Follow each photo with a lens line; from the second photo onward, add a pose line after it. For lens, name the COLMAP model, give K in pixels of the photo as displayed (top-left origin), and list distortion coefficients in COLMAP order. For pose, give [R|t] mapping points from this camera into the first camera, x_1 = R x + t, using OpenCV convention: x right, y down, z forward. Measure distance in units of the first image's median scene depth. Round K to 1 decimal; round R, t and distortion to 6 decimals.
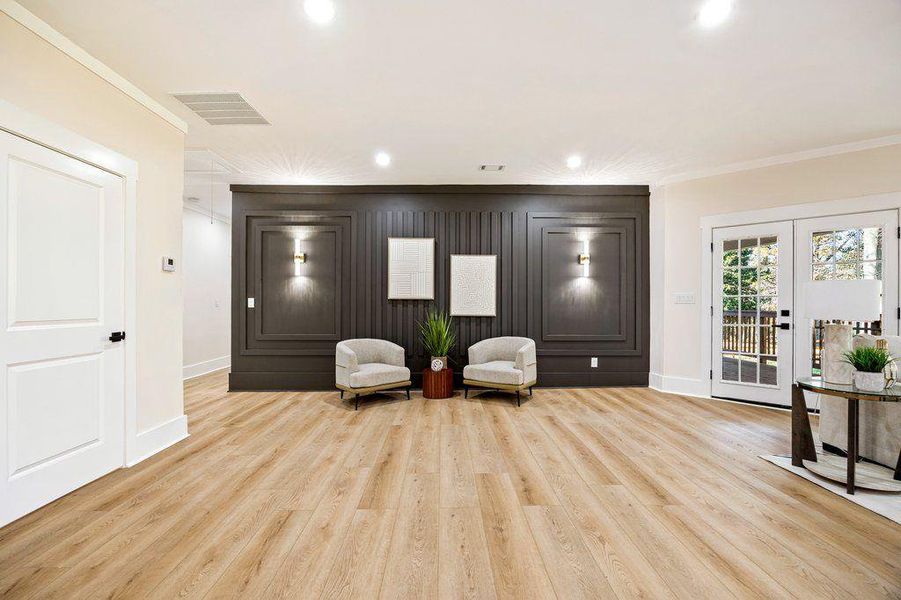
lens RADIAL K [[401.5, 0, 447.6], [0, 401.5, 302.7], [0, 0, 1]] dist [-0.000474, -0.000154]
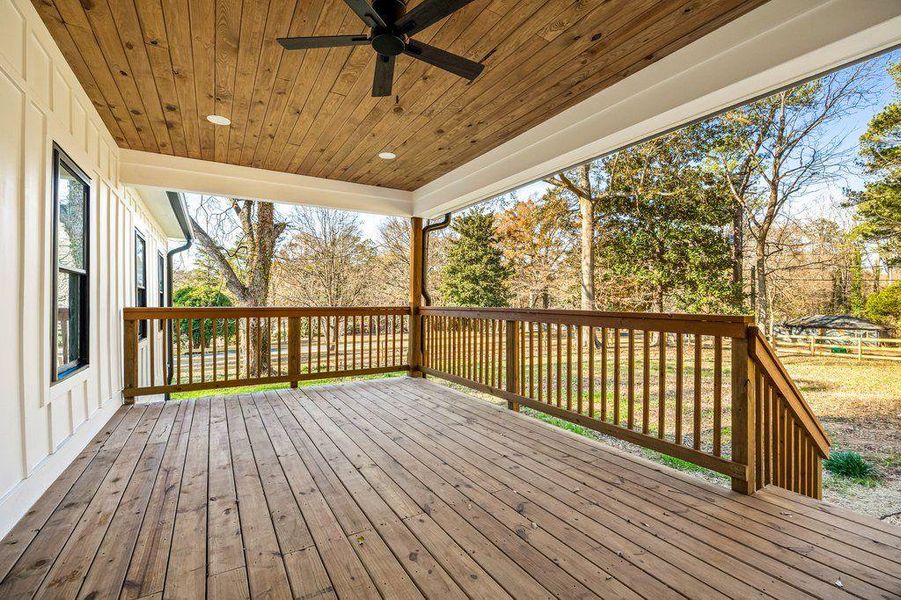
lens RADIAL K [[407.8, 0, 454.5], [0, 407.8, 306.1], [0, 0, 1]] dist [-0.011314, 0.000226]
pose [[0.862628, -0.009433, 0.505750, 0.080346], [0.001386, 0.999866, 0.016285, 0.001634], [-0.505836, -0.013347, 0.862526, 0.103599]]
